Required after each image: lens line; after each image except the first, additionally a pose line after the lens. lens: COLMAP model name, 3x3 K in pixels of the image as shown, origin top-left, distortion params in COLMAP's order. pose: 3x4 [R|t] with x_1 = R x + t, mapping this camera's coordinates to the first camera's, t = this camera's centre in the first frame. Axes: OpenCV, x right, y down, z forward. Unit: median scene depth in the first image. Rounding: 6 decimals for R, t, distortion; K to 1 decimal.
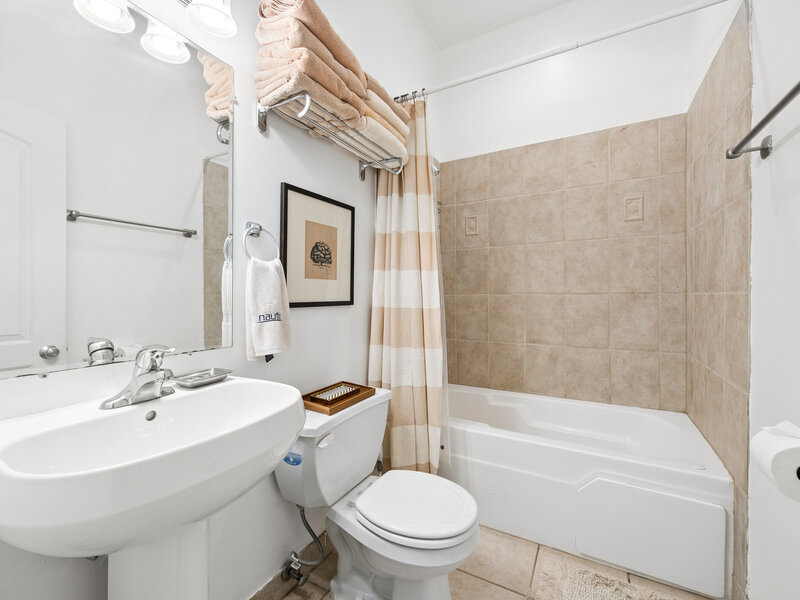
lens RADIAL K [[350.2, 0, 402.7], [0, 350.2, 297.7], [0, 0, 1]] dist [0.001195, 0.000504]
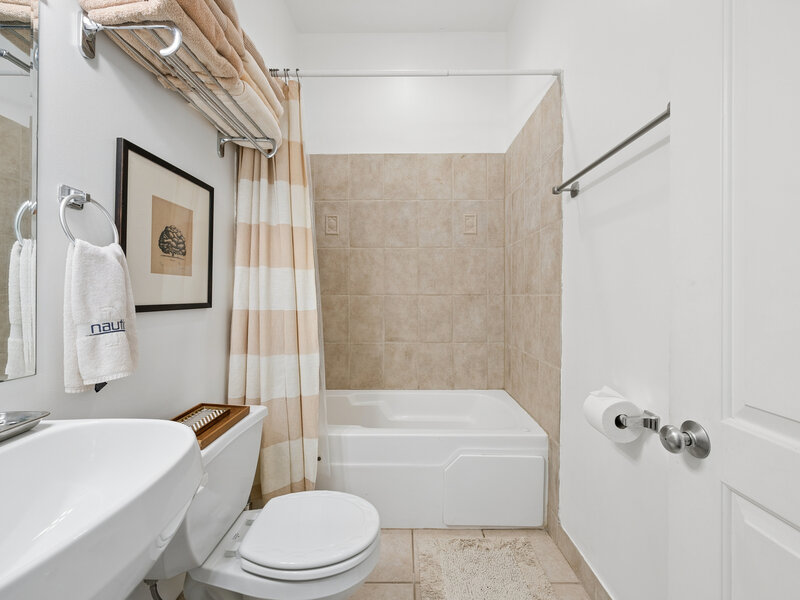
lens RADIAL K [[350.2, 0, 402.7], [0, 350.2, 297.7], [0, 0, 1]] dist [0.001195, 0.000504]
pose [[0.876108, 0.000281, 0.482115, -0.142543], [0.000850, 0.999997, -0.002126, -0.000404], [-0.482114, 0.002273, 0.876105, 0.073123]]
